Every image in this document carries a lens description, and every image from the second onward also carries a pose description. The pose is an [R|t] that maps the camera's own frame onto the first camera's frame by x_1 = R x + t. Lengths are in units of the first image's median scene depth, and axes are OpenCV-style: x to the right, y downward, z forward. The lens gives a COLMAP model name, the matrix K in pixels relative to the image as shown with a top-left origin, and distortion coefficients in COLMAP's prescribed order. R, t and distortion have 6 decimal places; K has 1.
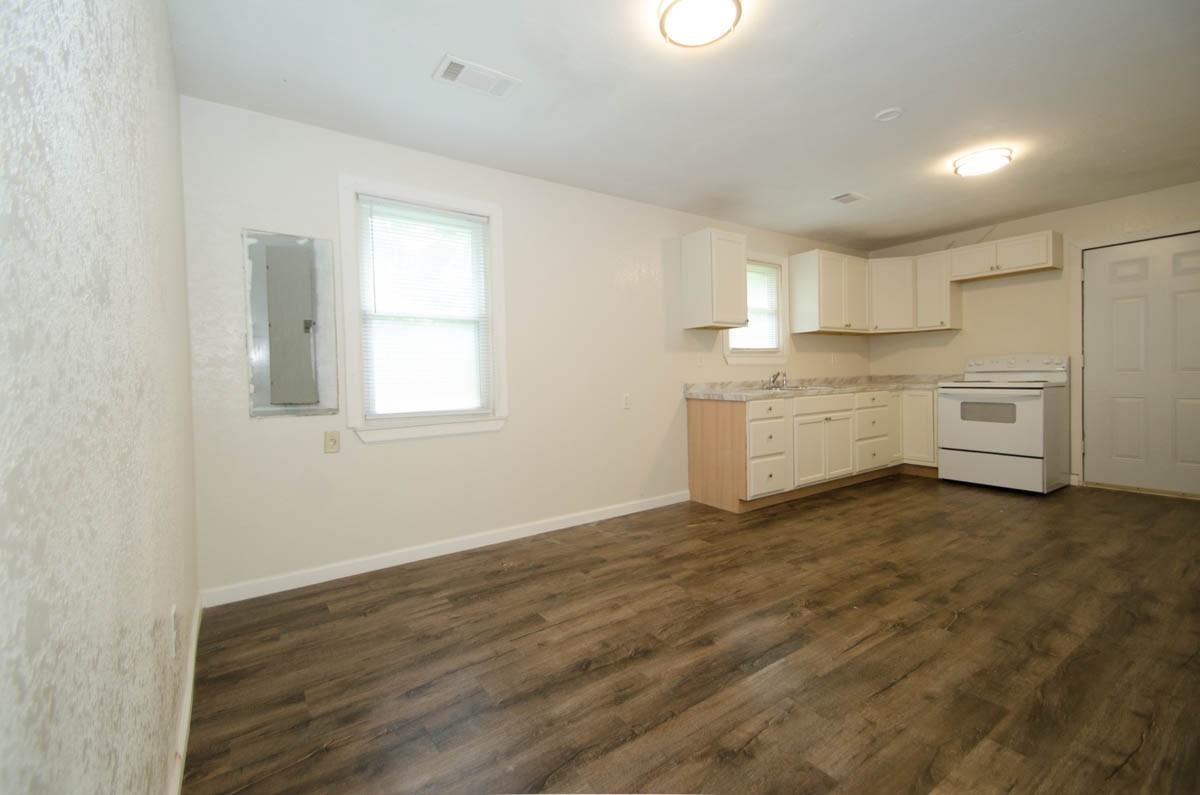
lens RADIAL K [[517.0, 0, 597.8], [0, 517.0, 381.4], [0, 0, 1]] dist [0.036621, -0.010251]
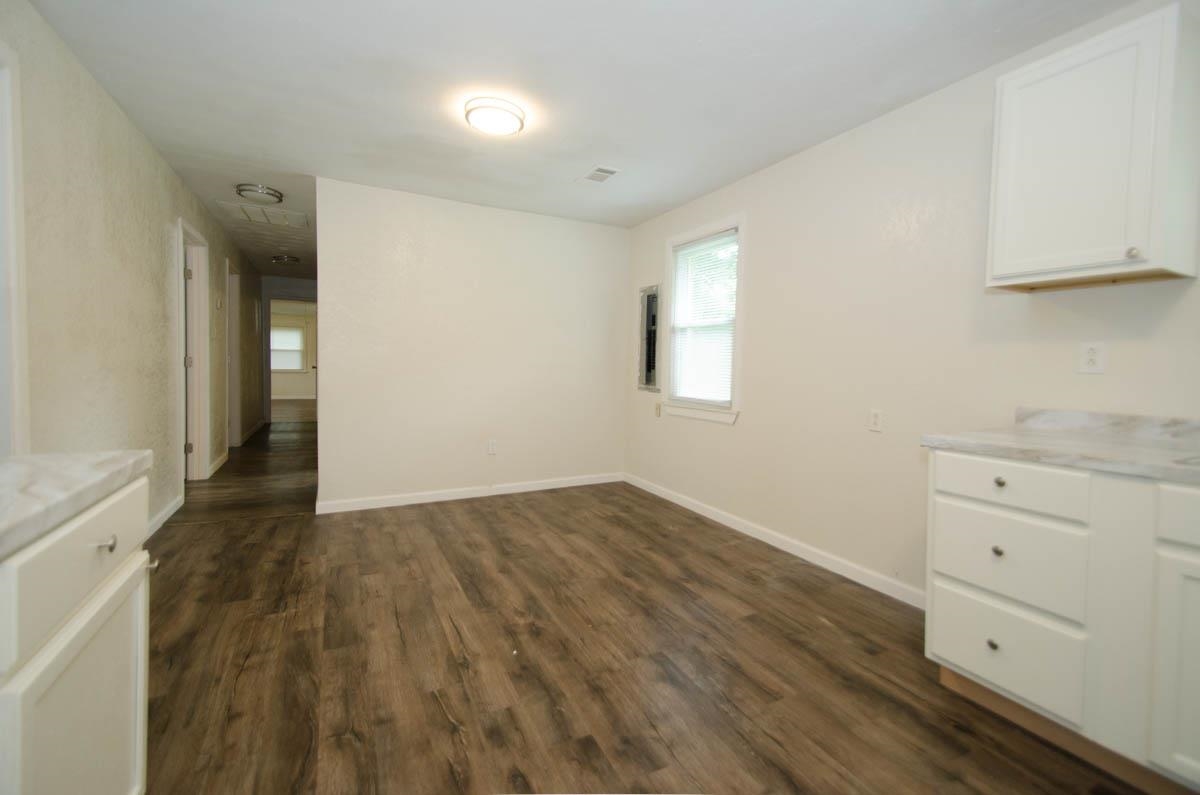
lens RADIAL K [[517.0, 0, 597.8], [0, 517.0, 381.4], [0, 0, 1]] dist [0.036621, -0.010251]
pose [[-0.143088, 0.050703, -0.988410, 1.197928], [-0.032283, 0.997916, 0.055864, -0.059667], [0.989183, 0.039902, -0.141153, 1.143766]]
